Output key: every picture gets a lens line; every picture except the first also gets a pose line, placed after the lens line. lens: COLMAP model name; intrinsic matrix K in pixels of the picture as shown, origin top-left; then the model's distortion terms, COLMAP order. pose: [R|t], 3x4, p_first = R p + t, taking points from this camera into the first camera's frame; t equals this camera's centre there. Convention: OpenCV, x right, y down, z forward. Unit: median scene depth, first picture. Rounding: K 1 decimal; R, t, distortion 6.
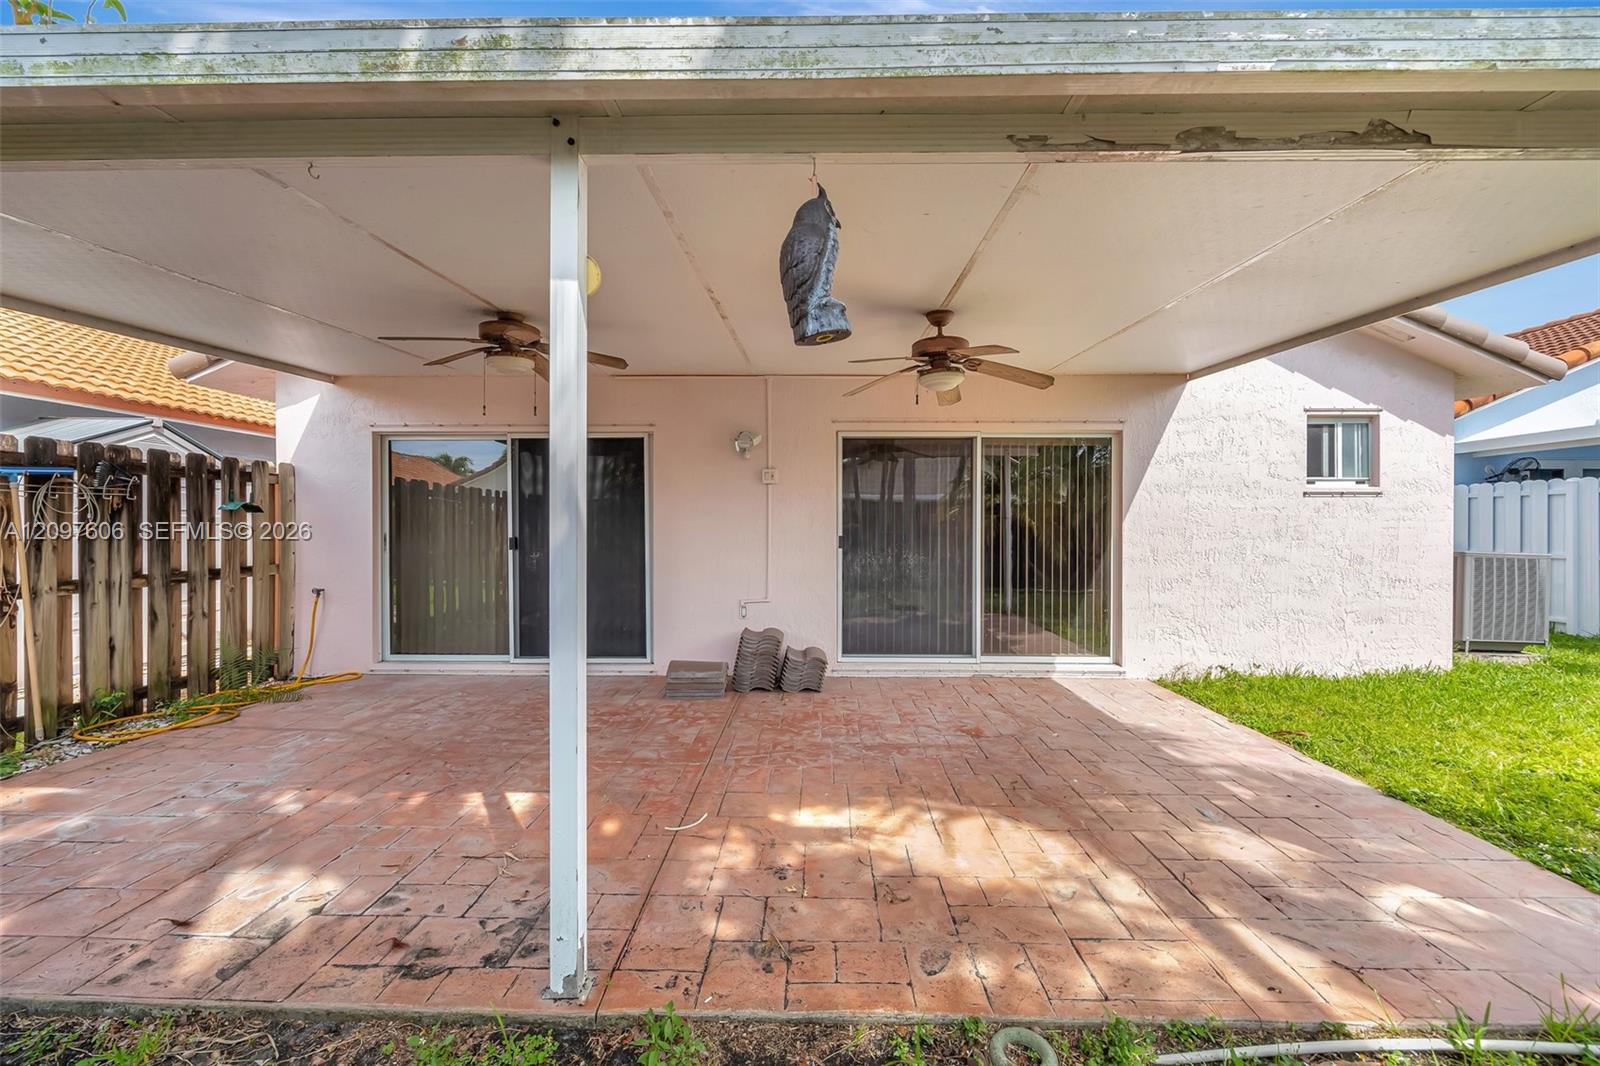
lens RADIAL K [[620.7, 0, 800.0], [0, 620.7, 533.0], [0, 0, 1]] dist [-0.002897, -0.000049]
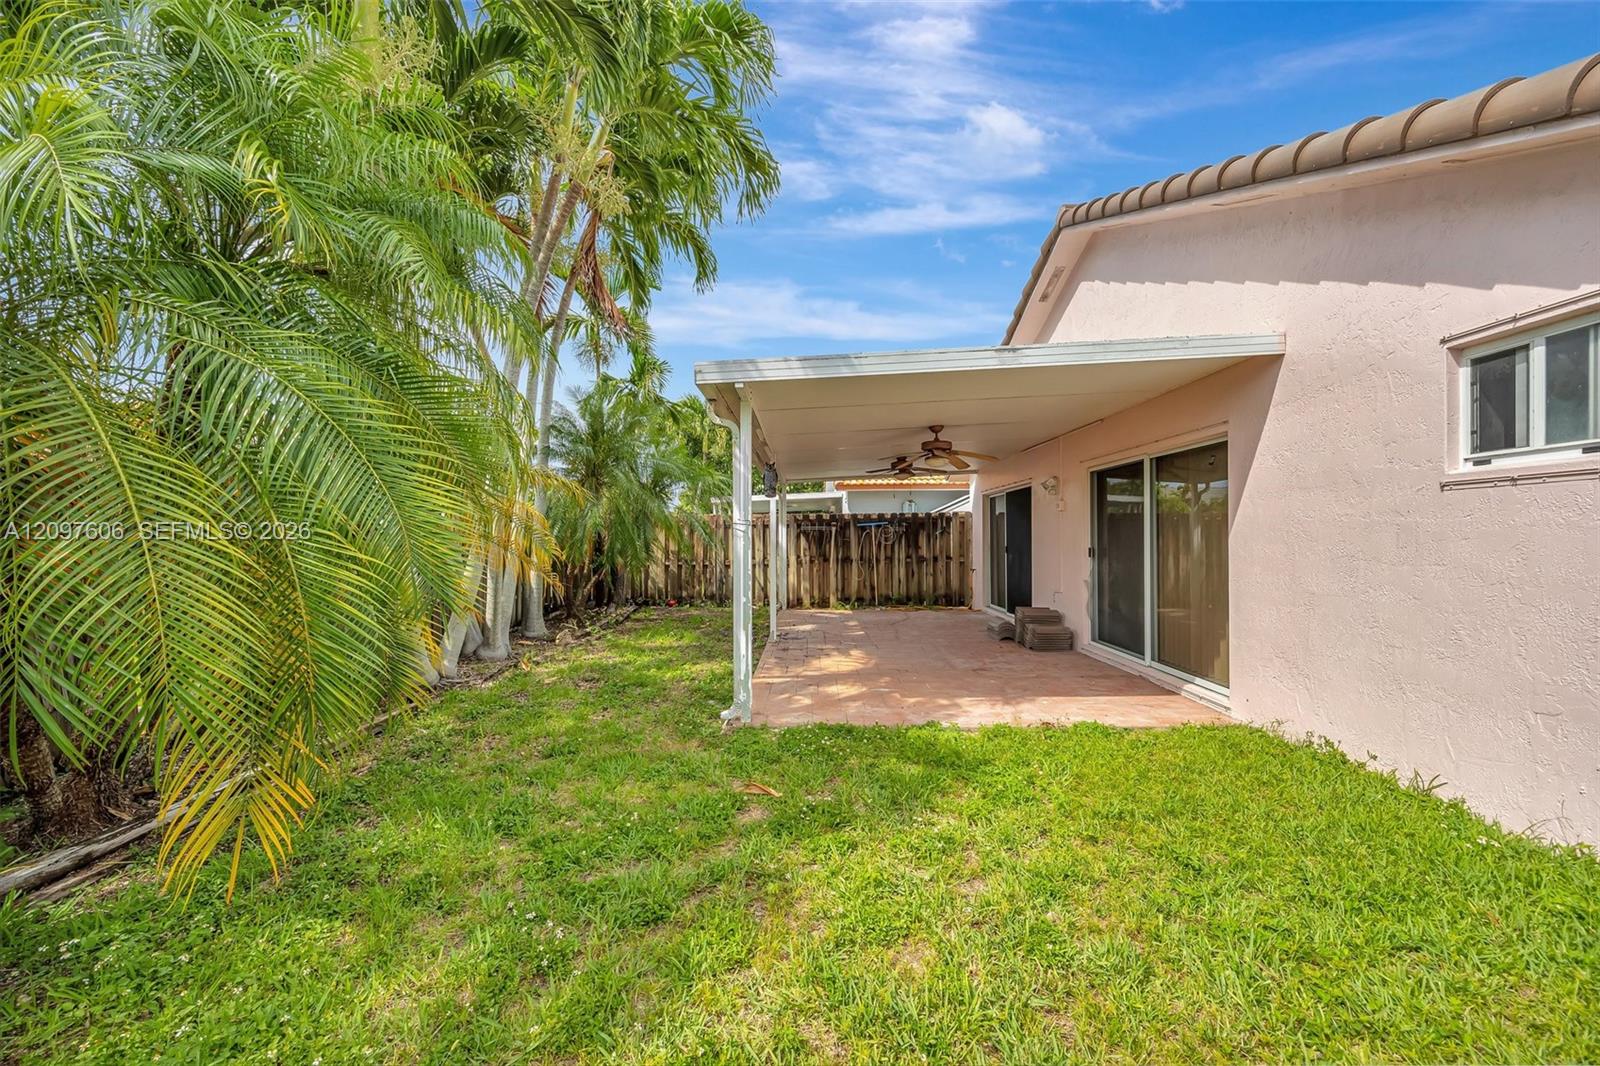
lens RADIAL K [[604.4, 0, 800.0], [0, 604.4, 533.0], [0, 0, 1]] dist [-0.002223, -0.000096]
pose [[0.003216, -0.011462, -0.999929, 1.463107], [-0.008259, 0.999900, -0.011488, -0.007292], [0.999961, 0.008296, 0.003121, 0.419621]]
